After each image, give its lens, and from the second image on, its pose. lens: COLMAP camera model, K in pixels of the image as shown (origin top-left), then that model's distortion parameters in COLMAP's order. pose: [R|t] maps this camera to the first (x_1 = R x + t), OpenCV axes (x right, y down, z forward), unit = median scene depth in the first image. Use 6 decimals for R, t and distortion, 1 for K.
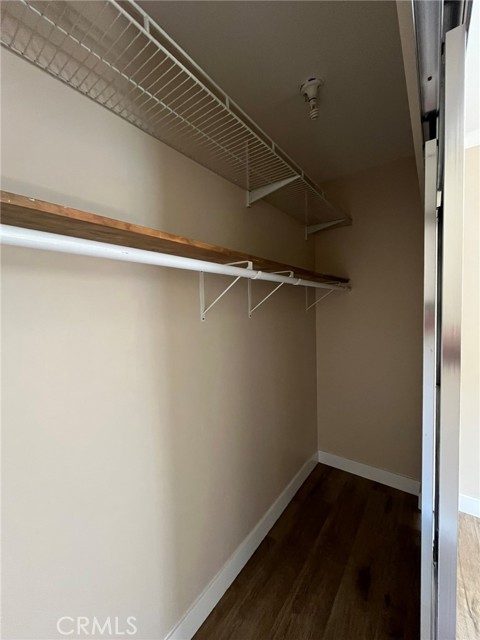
lens RADIAL K [[258.4, 0, 239.9], [0, 258.4, 320.0], [0, 0, 1]] dist [-0.000789, -0.000510]
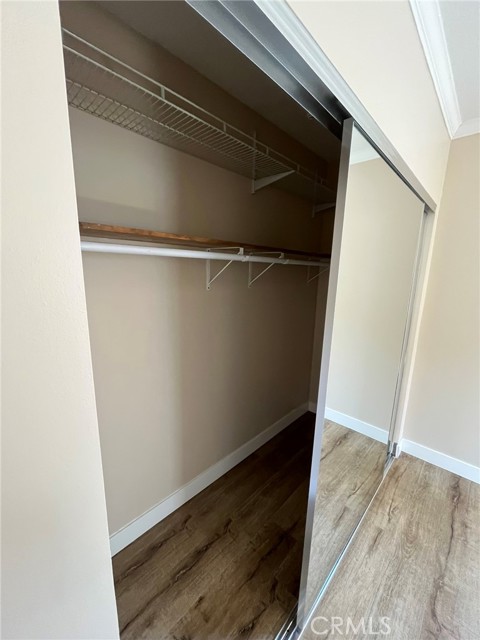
lens RADIAL K [[258.4, 0, 240.3], [0, 258.4, 319.4], [0, 0, 1]] dist [-0.000789, -0.000510]
pose [[0.991945, 0.073162, -0.103400, 0.160649], [-0.057354, 0.987272, 0.148342, -0.049397], [0.112937, -0.141216, 0.983516, -0.289588]]
